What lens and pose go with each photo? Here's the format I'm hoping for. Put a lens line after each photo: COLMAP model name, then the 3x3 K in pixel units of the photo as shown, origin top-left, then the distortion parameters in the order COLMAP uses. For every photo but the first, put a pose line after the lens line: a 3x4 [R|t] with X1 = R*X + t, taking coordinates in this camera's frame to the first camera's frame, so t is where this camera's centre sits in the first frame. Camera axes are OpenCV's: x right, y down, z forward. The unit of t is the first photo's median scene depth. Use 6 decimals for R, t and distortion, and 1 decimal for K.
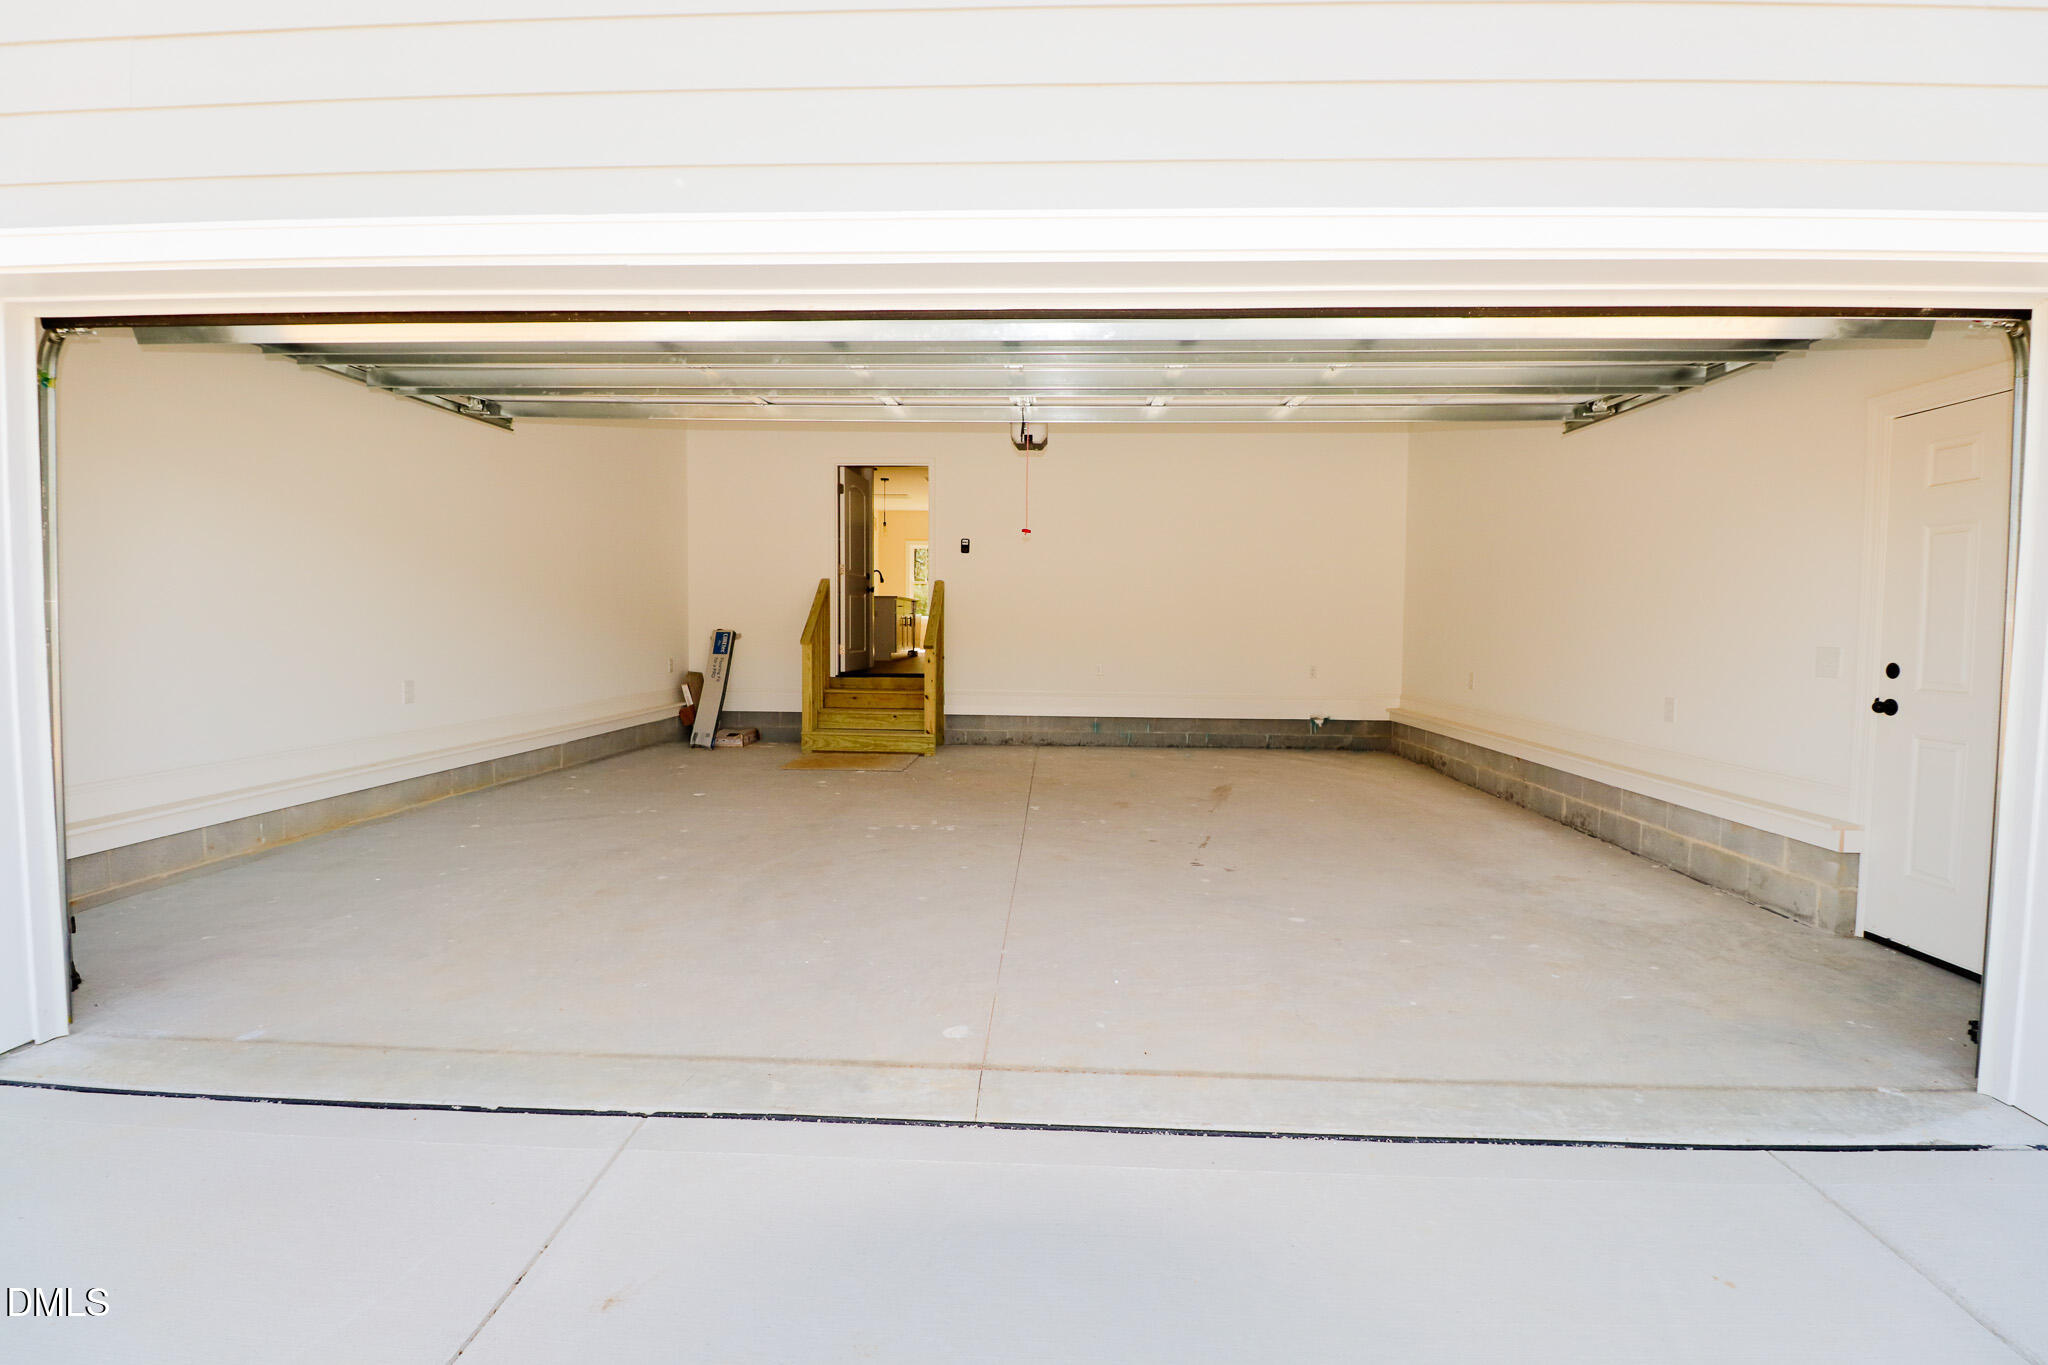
lens RADIAL K [[954.8, 0, 1019.0], [0, 954.8, 673.4], [0, 0, 1]] dist [-0.003147, -0.009521]
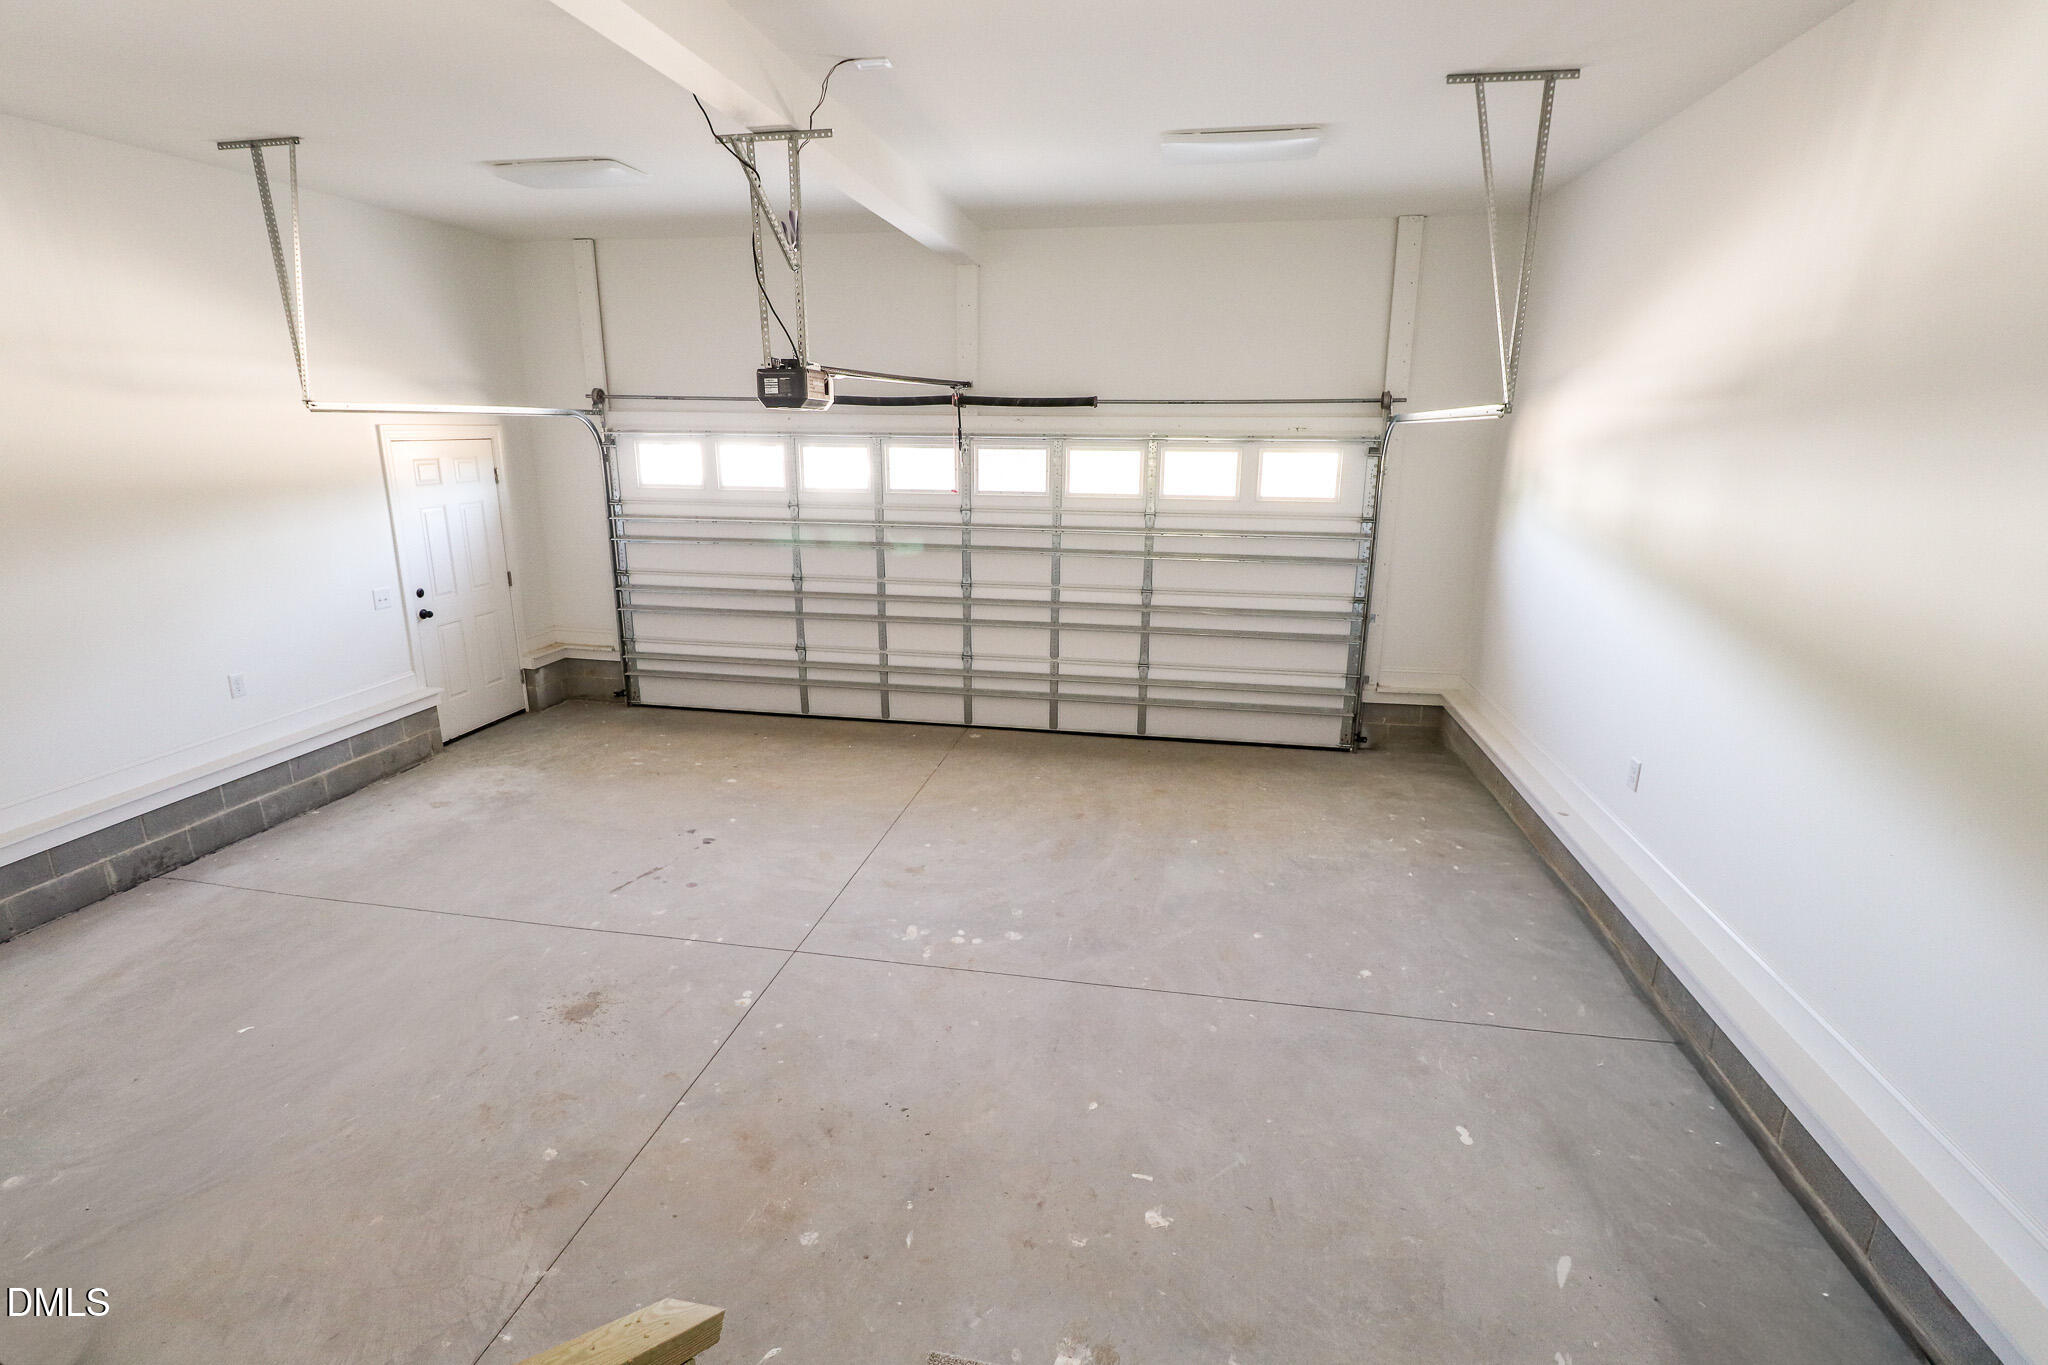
lens RADIAL K [[954.8, 0, 1024.3], [0, 954.8, 680.5], [0, 0, 1]] dist [-0.003147, -0.009521]
pose [[-0.991281, -0.046937, 0.123125, -0.355149], [-0.007052, 0.951964, 0.306130, -0.363700], [-0.131579, 0.302592, -0.943994, 2.372364]]
